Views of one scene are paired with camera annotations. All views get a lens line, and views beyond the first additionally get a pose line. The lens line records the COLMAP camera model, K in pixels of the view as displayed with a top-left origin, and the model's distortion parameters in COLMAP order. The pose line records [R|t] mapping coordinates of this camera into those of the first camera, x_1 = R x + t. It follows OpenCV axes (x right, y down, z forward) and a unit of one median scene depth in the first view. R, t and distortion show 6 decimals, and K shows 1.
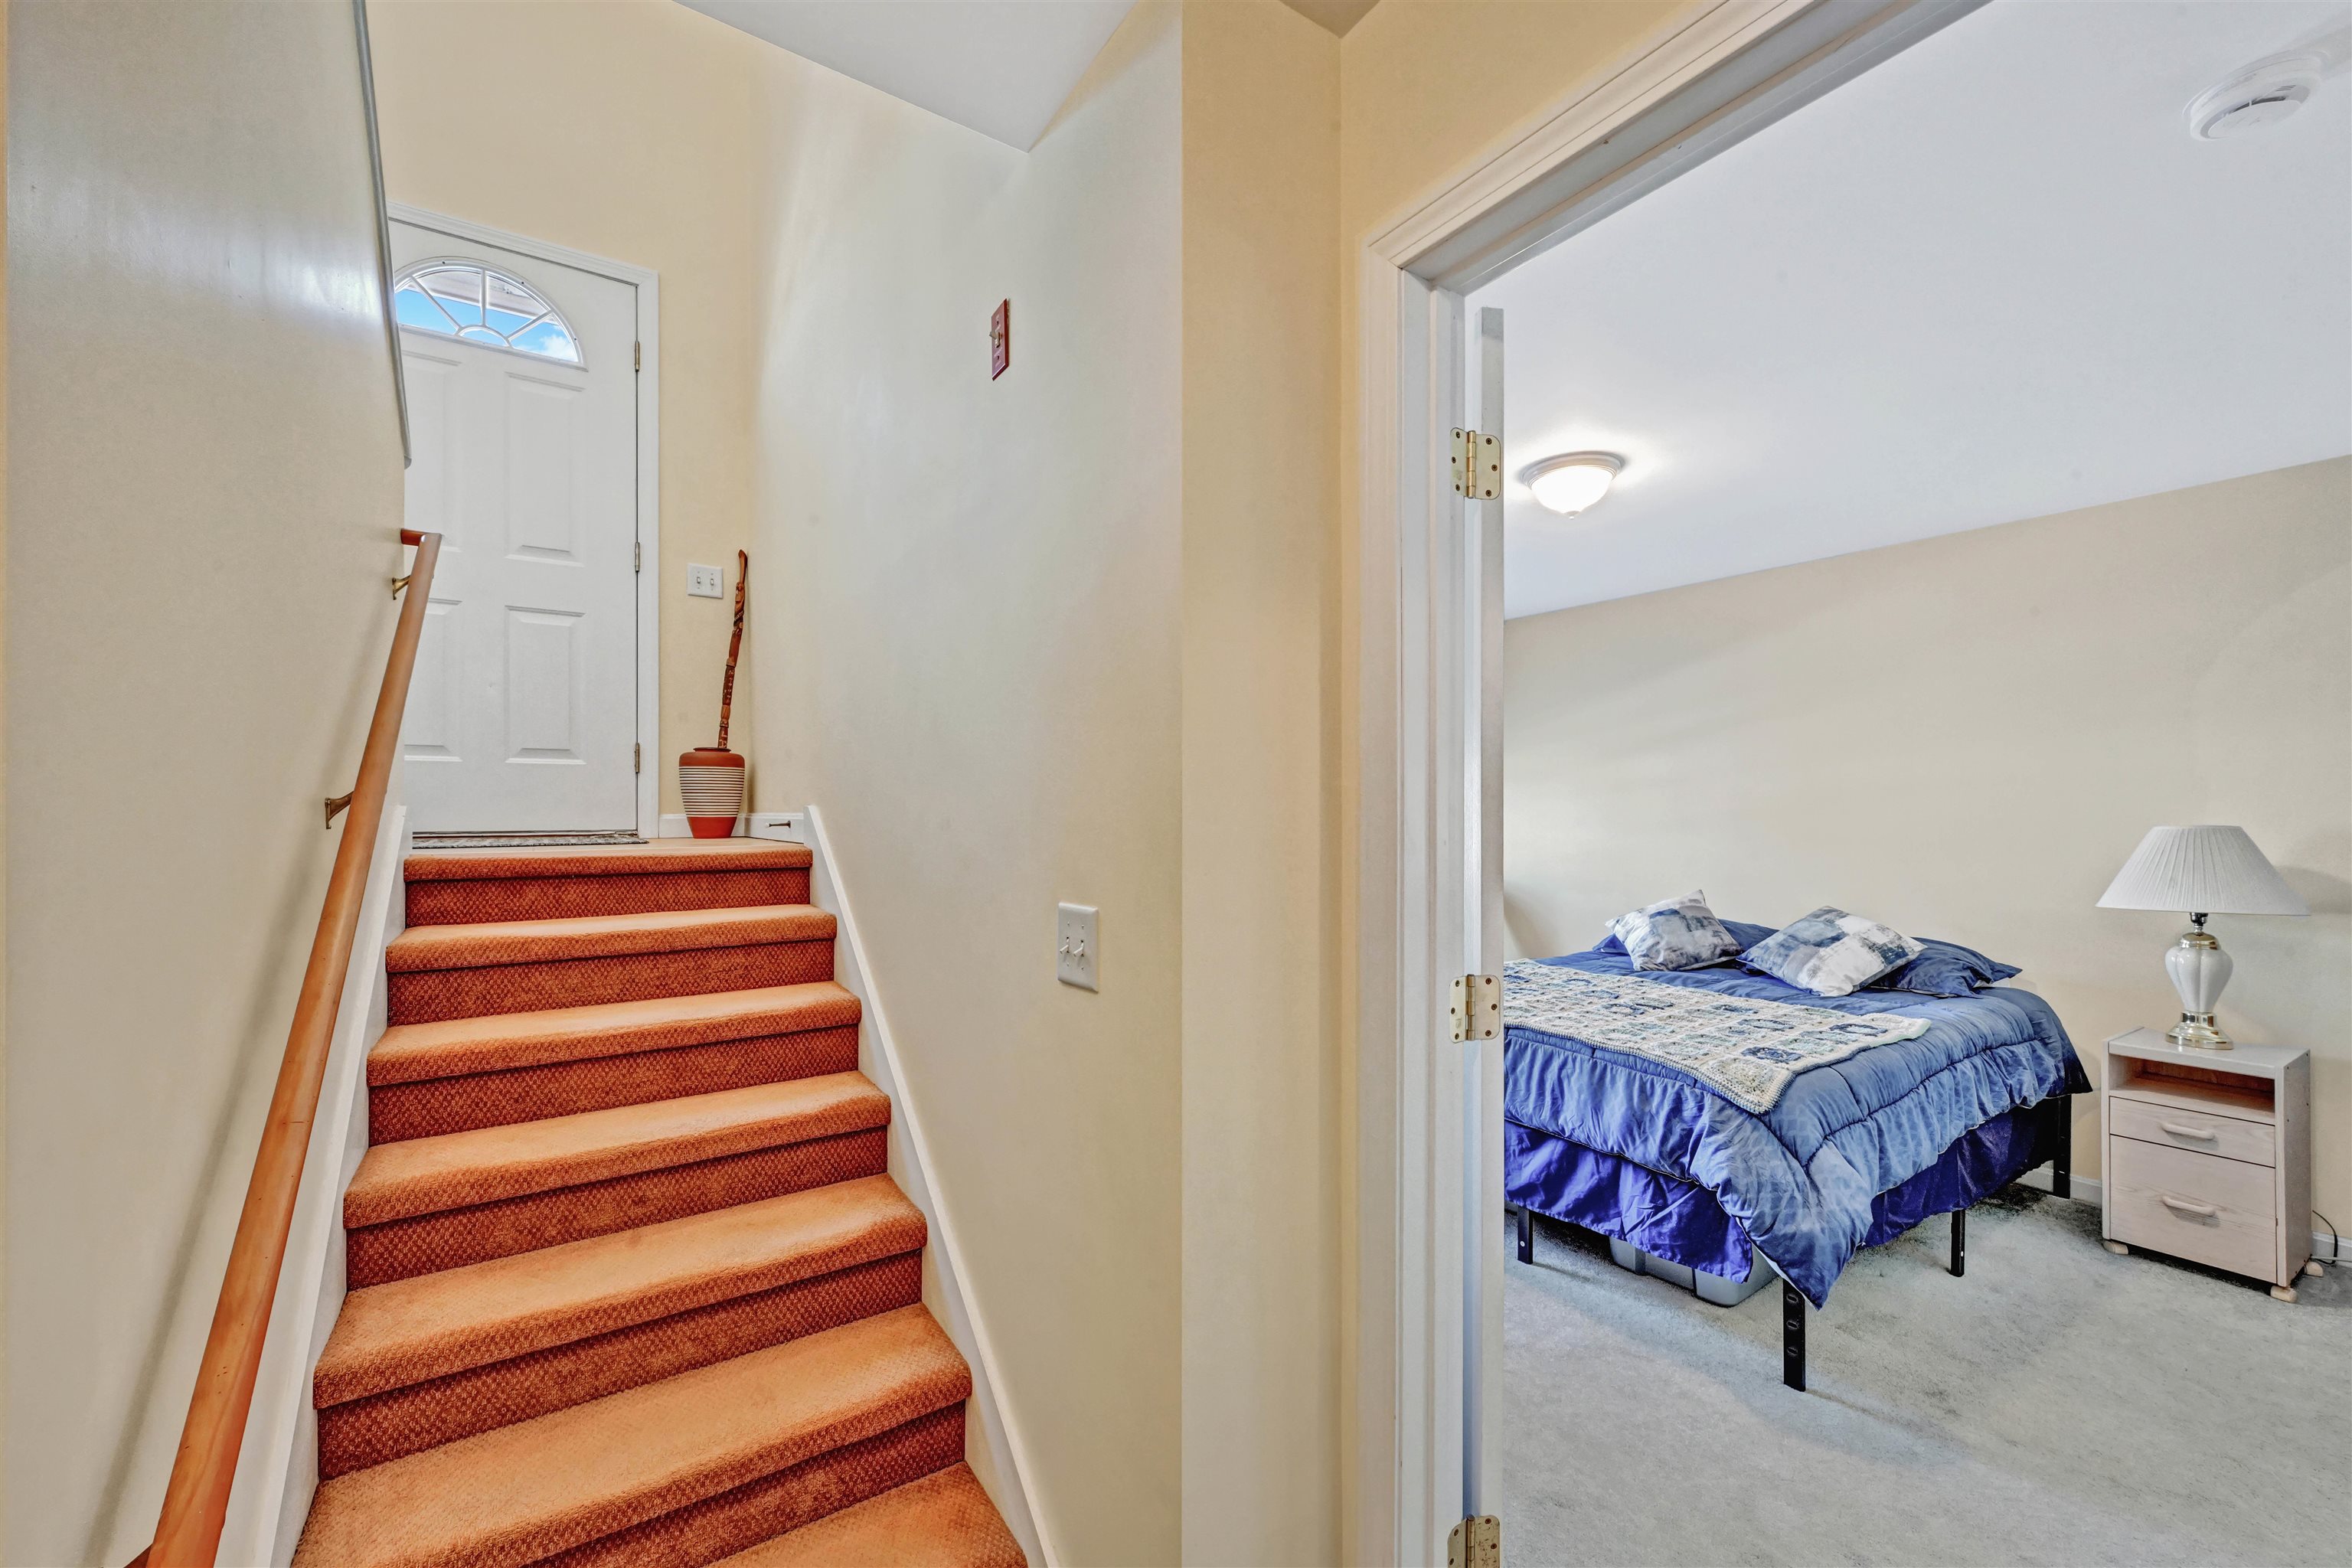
lens RADIAL K [[933.5, 0, 1191.5], [0, 933.5, 819.7], [0, 0, 1]] dist [-0.006937, -0.000036]
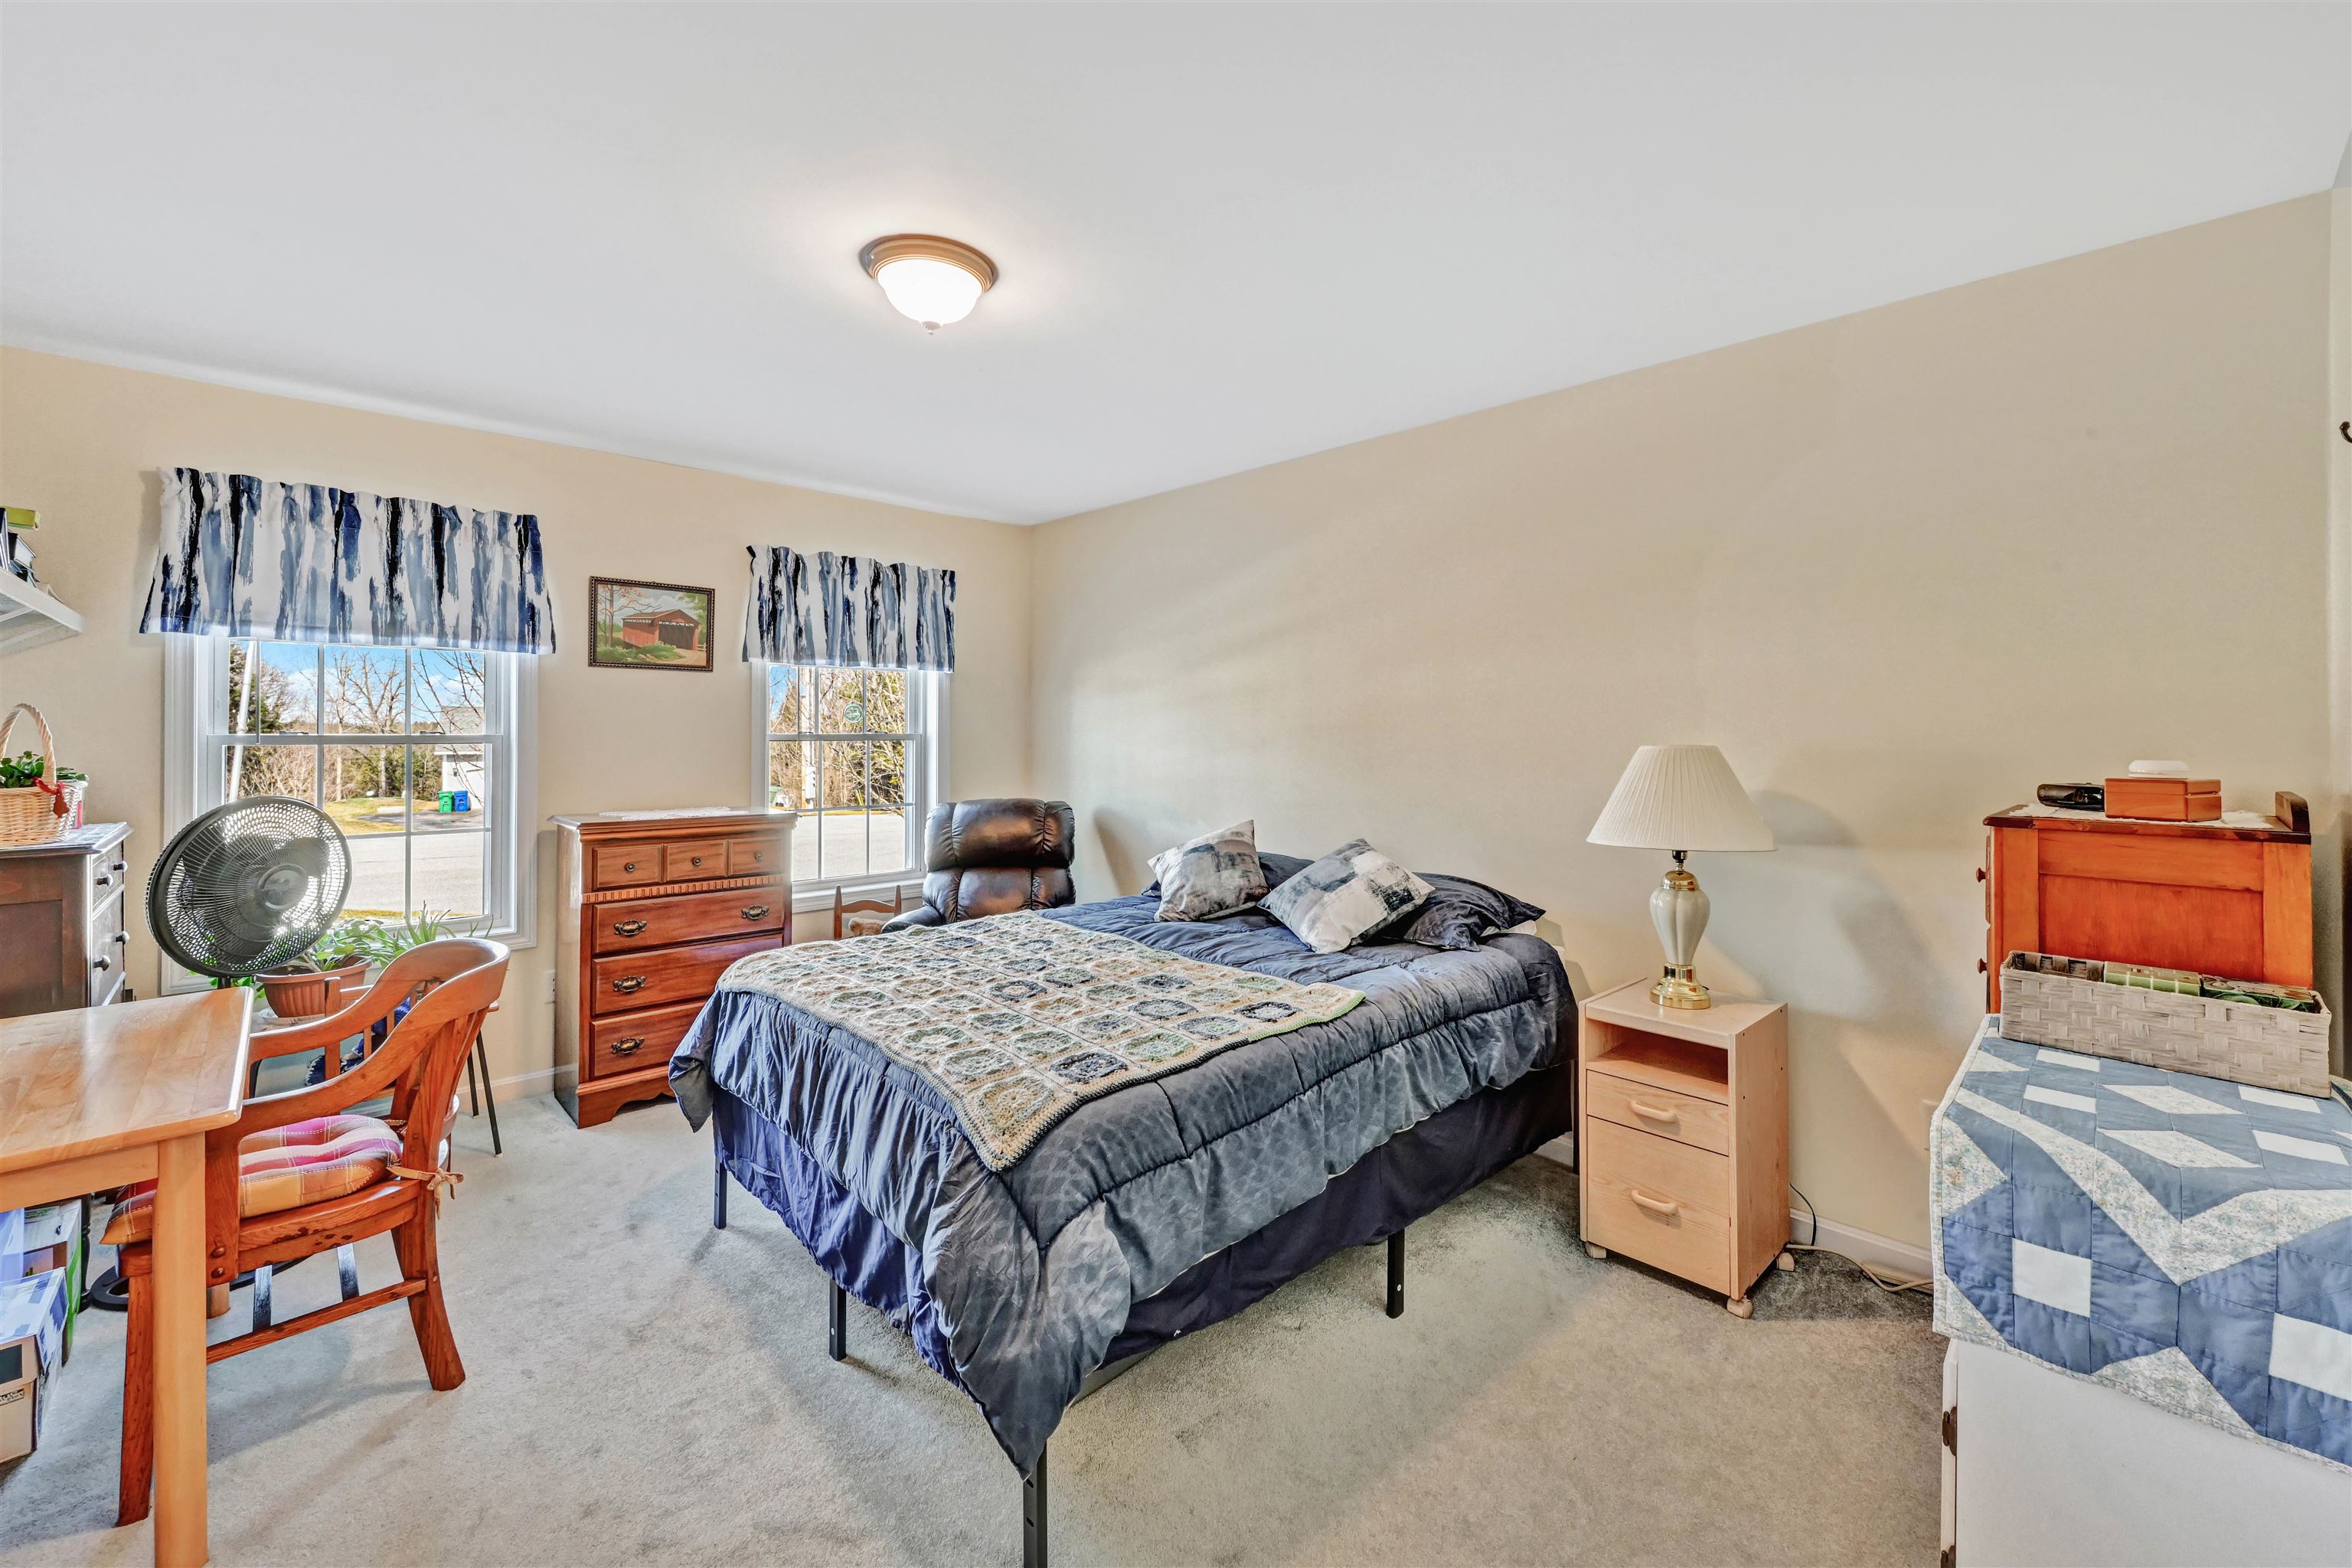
lens RADIAL K [[960.0, 0, 1195.8], [0, 960.0, 747.9], [0, 0, 1]] dist [0.000052, 0.000074]
pose [[0.981194, -0.002739, 0.193004, 0.485049], [0.000579, 0.999937, 0.011249, -0.000377], [-0.193023, -0.010926, 0.981133, 0.225975]]
